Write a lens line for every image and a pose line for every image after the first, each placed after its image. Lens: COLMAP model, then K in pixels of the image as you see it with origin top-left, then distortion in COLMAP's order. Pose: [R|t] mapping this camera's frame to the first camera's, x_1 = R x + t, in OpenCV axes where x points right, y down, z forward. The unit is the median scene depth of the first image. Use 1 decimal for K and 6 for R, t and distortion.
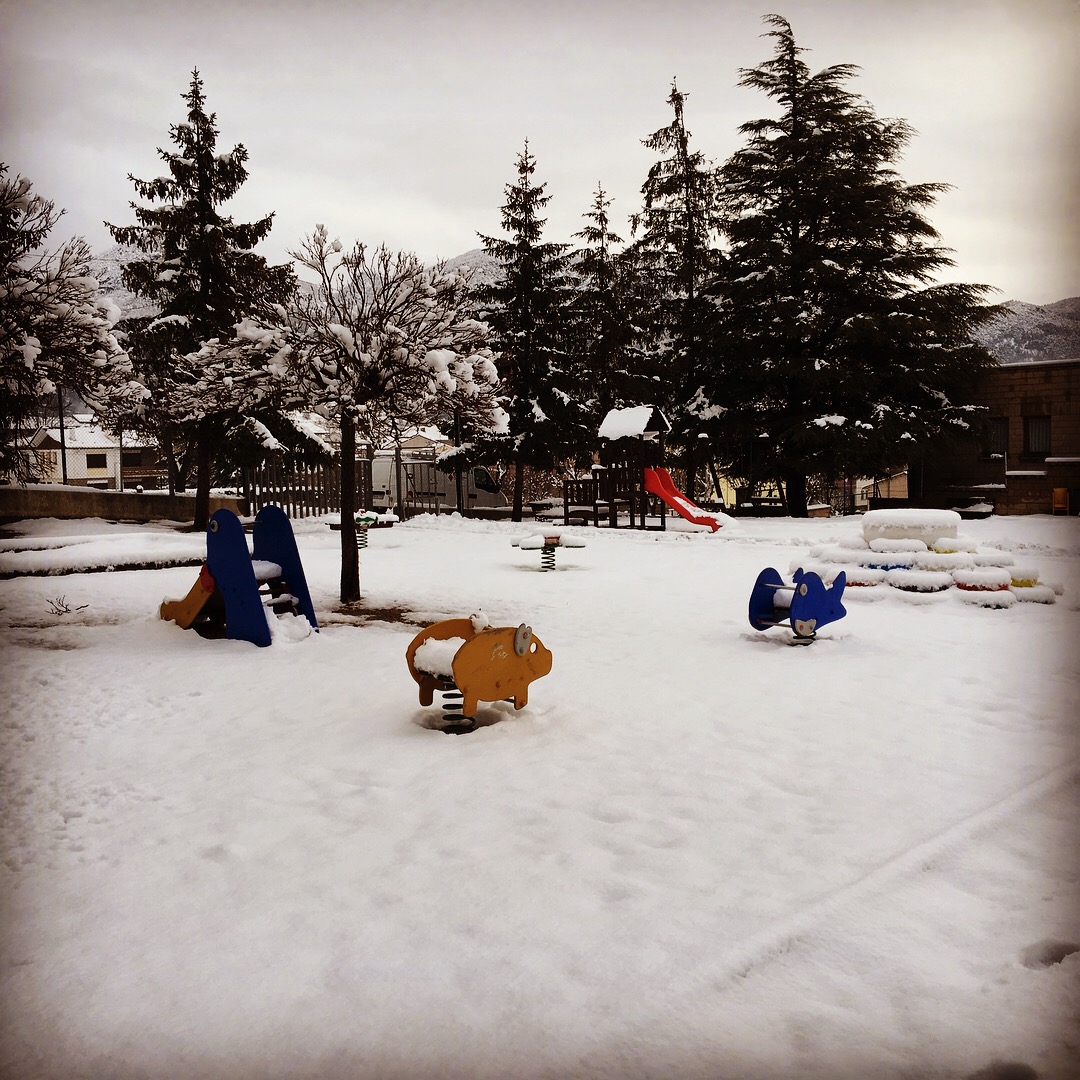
lens RADIAL K [[1043.4, 0, 540.0], [0, 1043.4, 540.0], [0, 0, 1]] dist [0.074501, -0.154258]
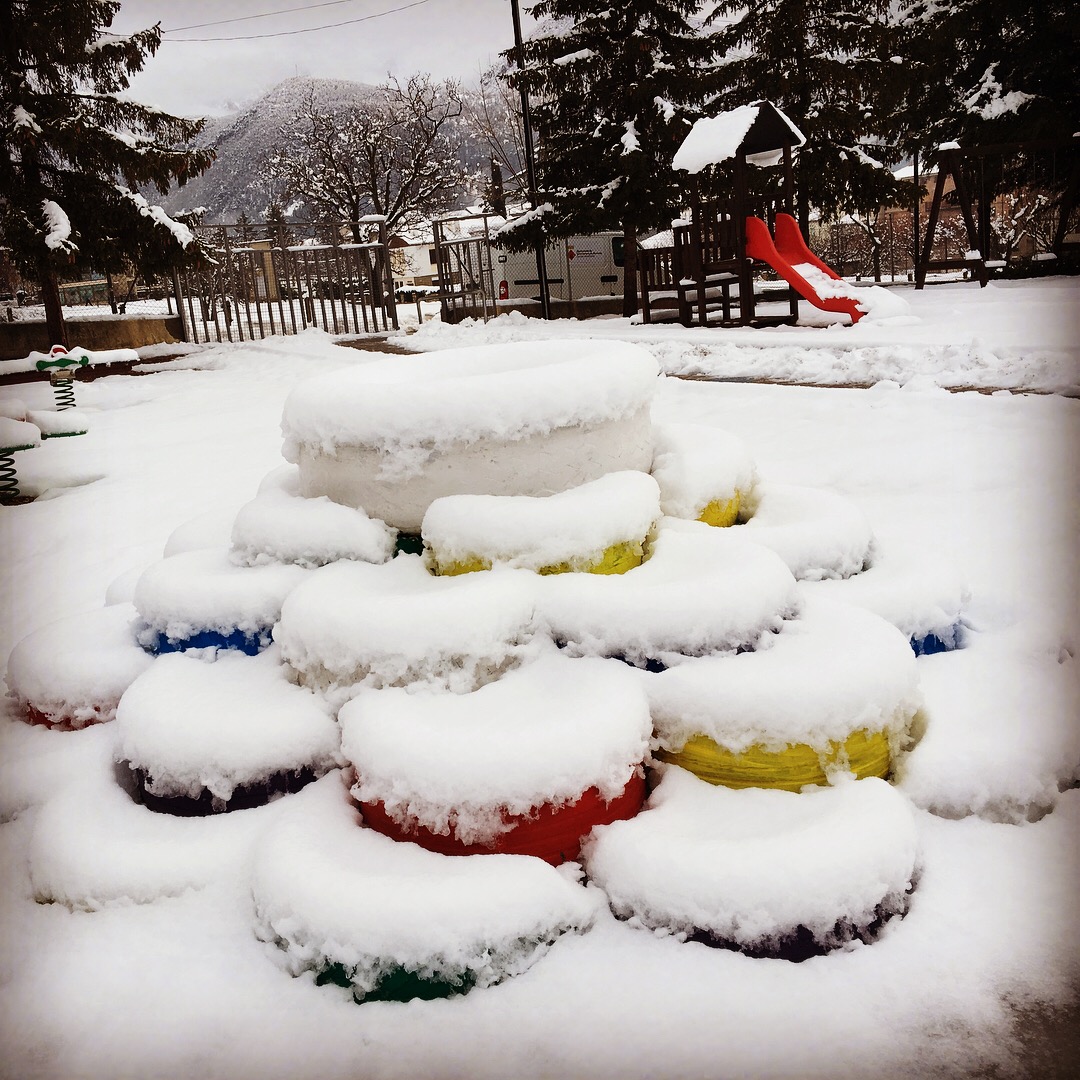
lens RADIAL K [[1043.4, 0, 540.0], [0, 1043.4, 540.0], [0, 0, 1]] dist [0.074501, -0.154258]
pose [[0.914373, 0.024236, -0.404147, 0.230510], [0.062598, 0.977741, 0.200261, -0.016873], [0.400004, -0.208412, 0.892503, 0.384365]]
